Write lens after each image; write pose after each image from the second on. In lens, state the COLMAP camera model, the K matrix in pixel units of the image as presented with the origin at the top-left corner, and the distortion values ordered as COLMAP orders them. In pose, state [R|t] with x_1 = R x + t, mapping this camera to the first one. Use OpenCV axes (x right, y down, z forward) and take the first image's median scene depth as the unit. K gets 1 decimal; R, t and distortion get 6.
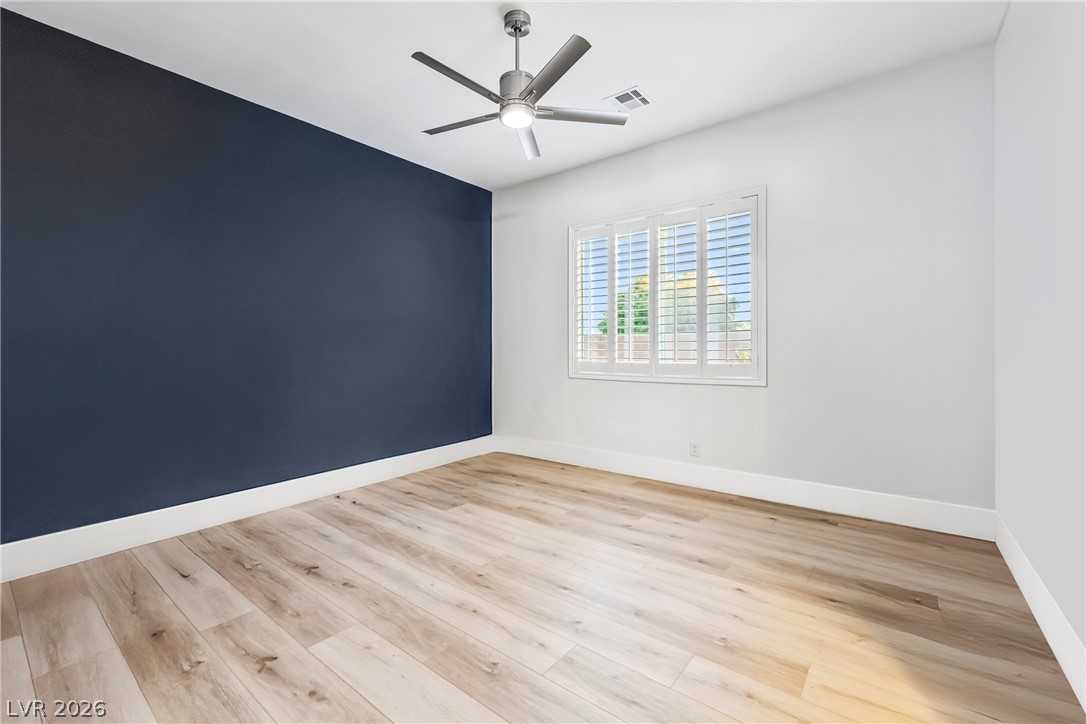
lens RADIAL K [[454.8, 0, 544.3], [0, 454.8, 354.1], [0, 0, 1]] dist [-0.001312, -0.000202]
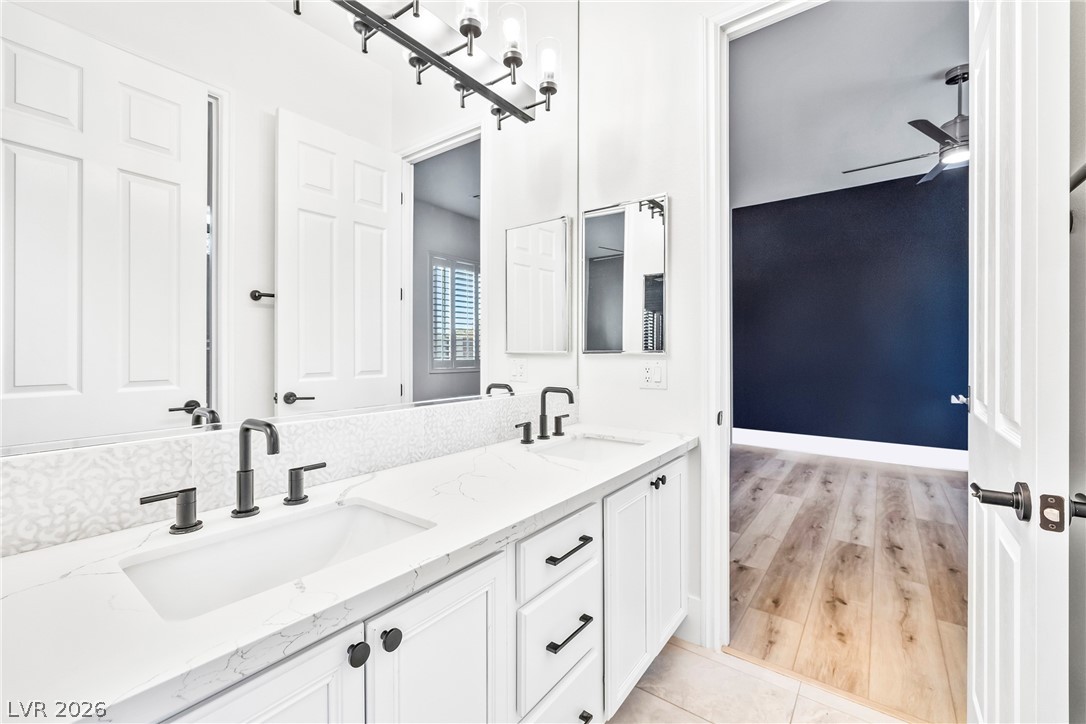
lens RADIAL K [[454.8, 0, 544.3], [0, 454.8, 354.1], [0, 0, 1]] dist [-0.001312, -0.000202]
pose [[0.026314, -0.001469, -0.999653, 1.141377], [-0.002927, 0.999995, -0.001546, 0.006547], [0.999649, 0.002966, 0.026310, -0.090582]]
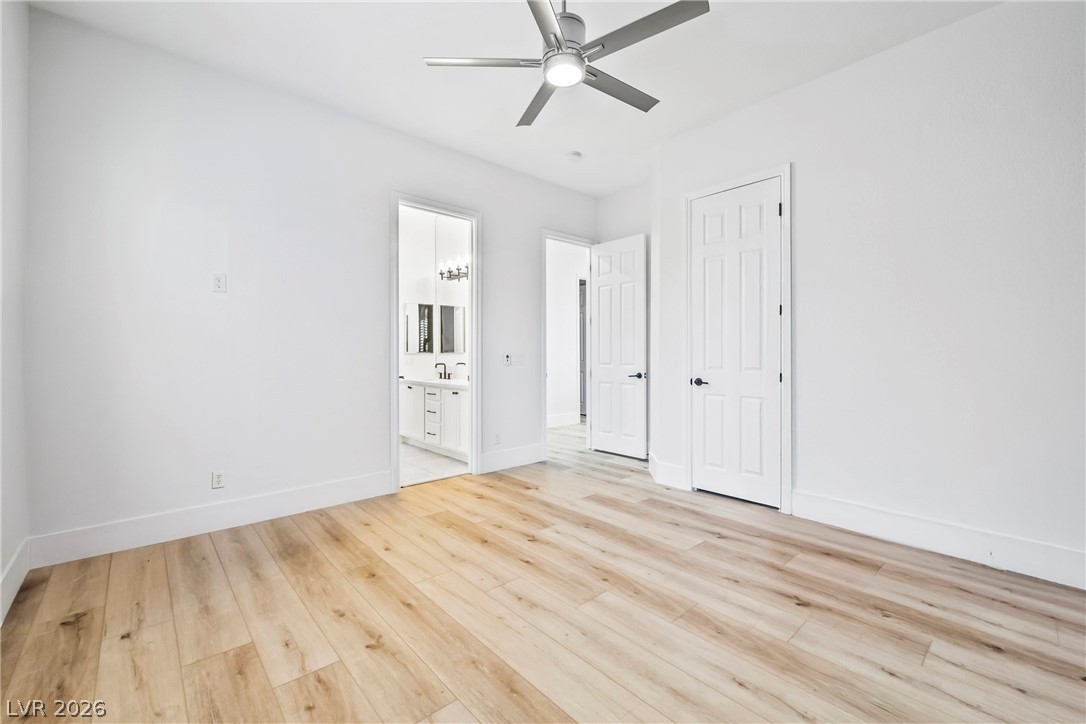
lens RADIAL K [[454.8, 0, 544.3], [0, 454.8, 354.1], [0, 0, 1]] dist [-0.001312, -0.000202]
pose [[-0.985527, 0.001324, 0.169512, -0.175101], [0.002023, 0.999990, 0.003955, -0.007273], [-0.169505, 0.004241, -0.985520, 1.945661]]
